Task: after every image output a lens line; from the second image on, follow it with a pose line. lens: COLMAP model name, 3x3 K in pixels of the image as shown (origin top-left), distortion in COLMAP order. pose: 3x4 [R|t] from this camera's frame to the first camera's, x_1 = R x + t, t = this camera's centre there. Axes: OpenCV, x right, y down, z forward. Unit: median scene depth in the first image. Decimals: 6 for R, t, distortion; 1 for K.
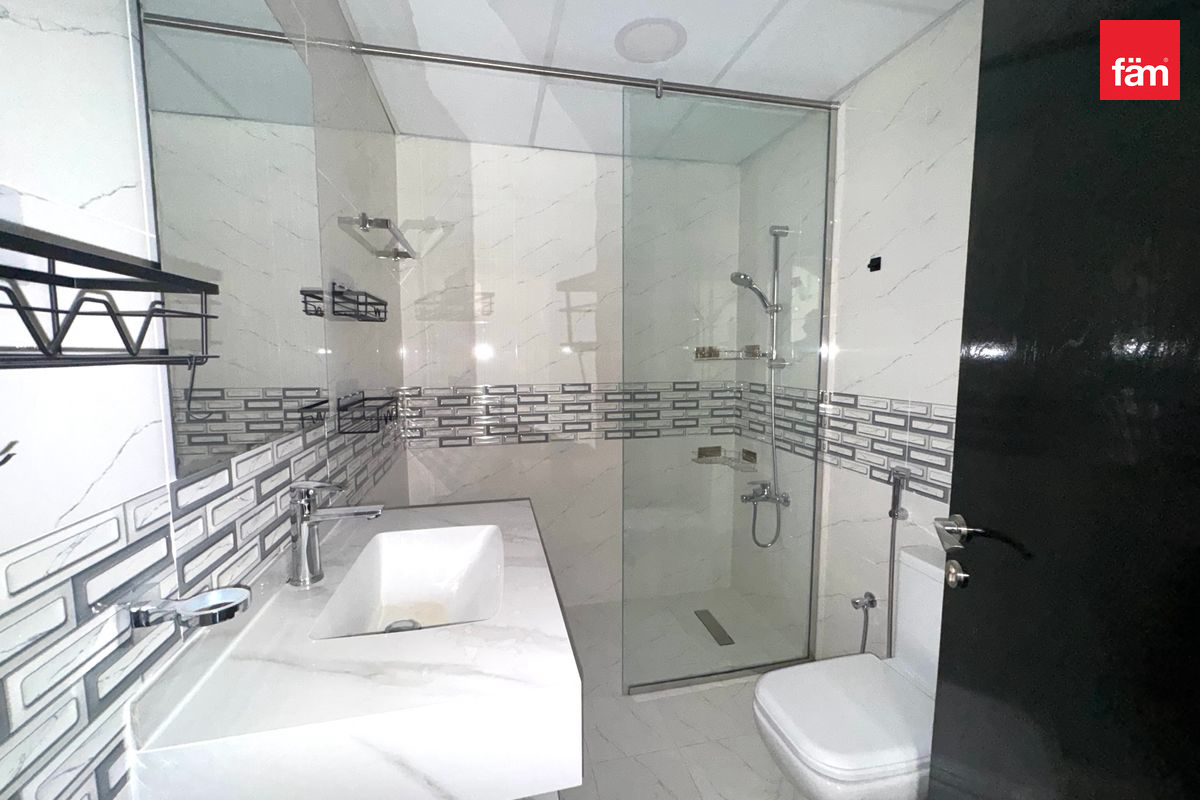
lens RADIAL K [[480.9, 0, 600.0], [0, 480.9, 400.0], [0, 0, 1]] dist [-0.000742, 0.000462]
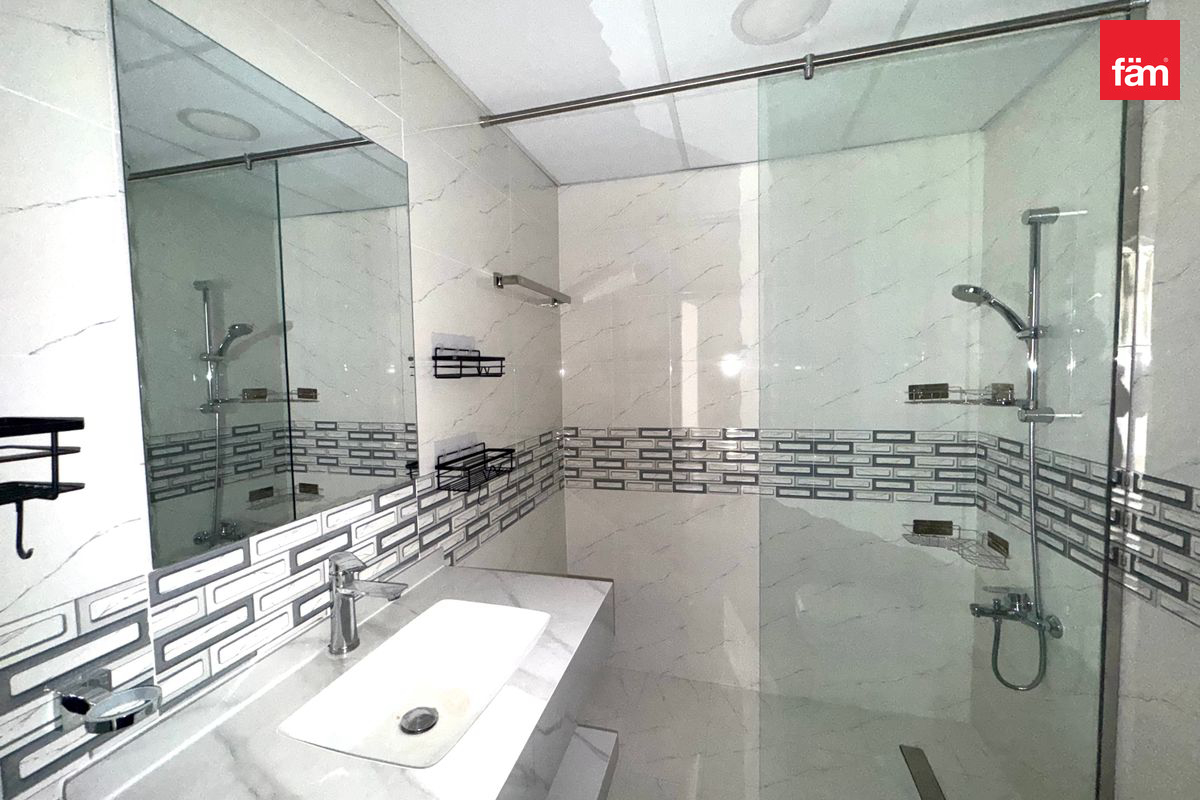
lens RADIAL K [[479.4, 0, 600.0], [0, 479.4, 400.0], [0, 0, 1]] dist [0.000001, 0.000056]
pose [[0.878851, 0.013523, -0.476905, 0.164767], [-0.028392, 0.999309, -0.023985, -0.068376], [0.476251, 0.034620, 0.878627, 0.145697]]
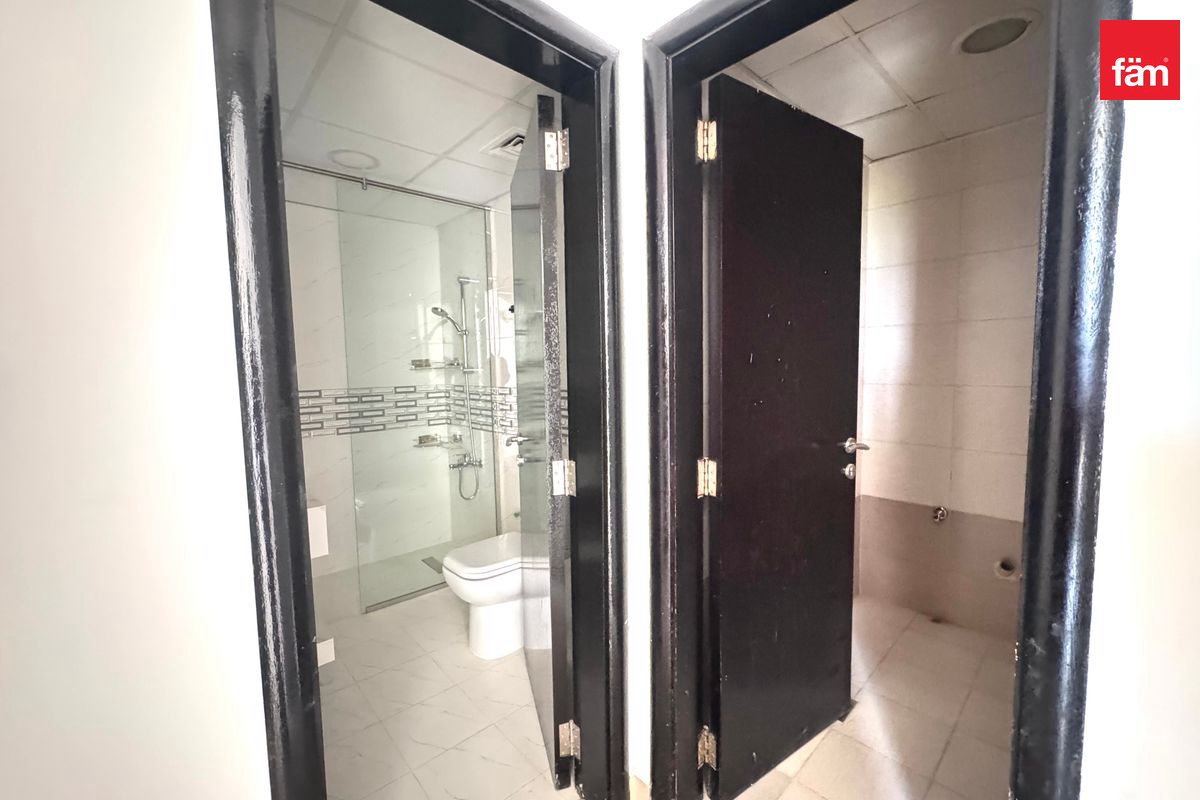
lens RADIAL K [[480.9, 0, 600.0], [0, 480.9, 400.0], [0, 0, 1]] dist [-0.000742, 0.000462]
pose [[0.870404, -0.050375, 0.489754, -0.002180], [0.062194, 0.998033, -0.007878, 0.053192], [-0.488394, 0.037317, 0.871825, -0.492427]]
